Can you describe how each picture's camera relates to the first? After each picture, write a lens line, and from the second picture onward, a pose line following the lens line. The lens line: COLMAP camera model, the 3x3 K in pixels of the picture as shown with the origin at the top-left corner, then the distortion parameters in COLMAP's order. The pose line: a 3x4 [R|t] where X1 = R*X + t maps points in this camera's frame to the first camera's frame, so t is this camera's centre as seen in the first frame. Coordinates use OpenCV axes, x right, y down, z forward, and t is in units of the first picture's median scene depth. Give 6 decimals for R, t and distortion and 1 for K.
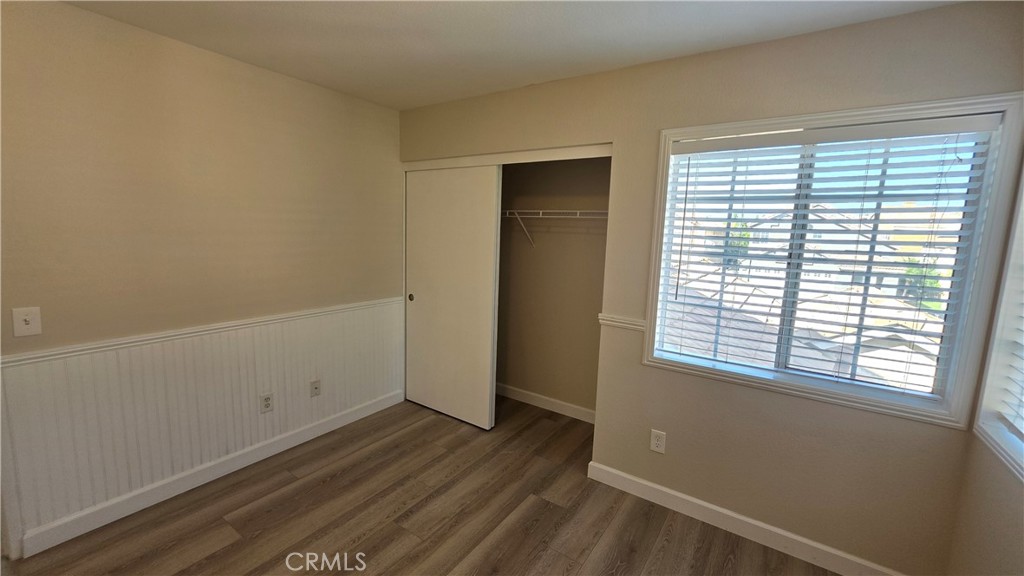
lens RADIAL K [[406.4, 0, 511.6], [0, 406.4, 284.4], [0, 0, 1]] dist [0.000805, 0.000534]
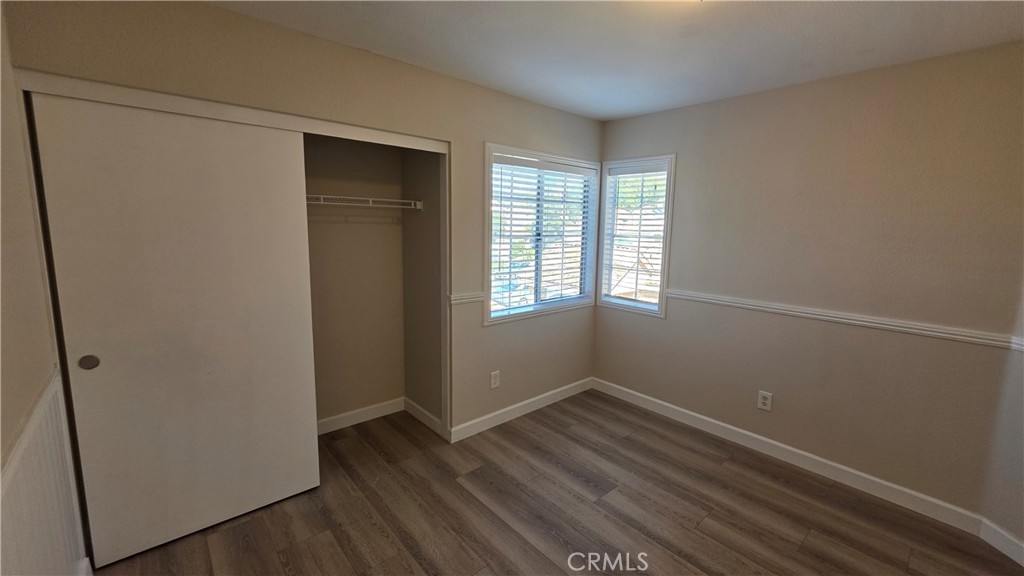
lens RADIAL K [[411.3, 0, 512.6], [0, 411.3, 282.3], [0, 0, 1]] dist [0.000839, -0.000613]
pose [[0.252886, -0.164102, 0.953477, -0.853271], [0.116804, 0.983480, 0.138287, -0.105688], [-0.960419, 0.076399, 0.267877, 0.560302]]
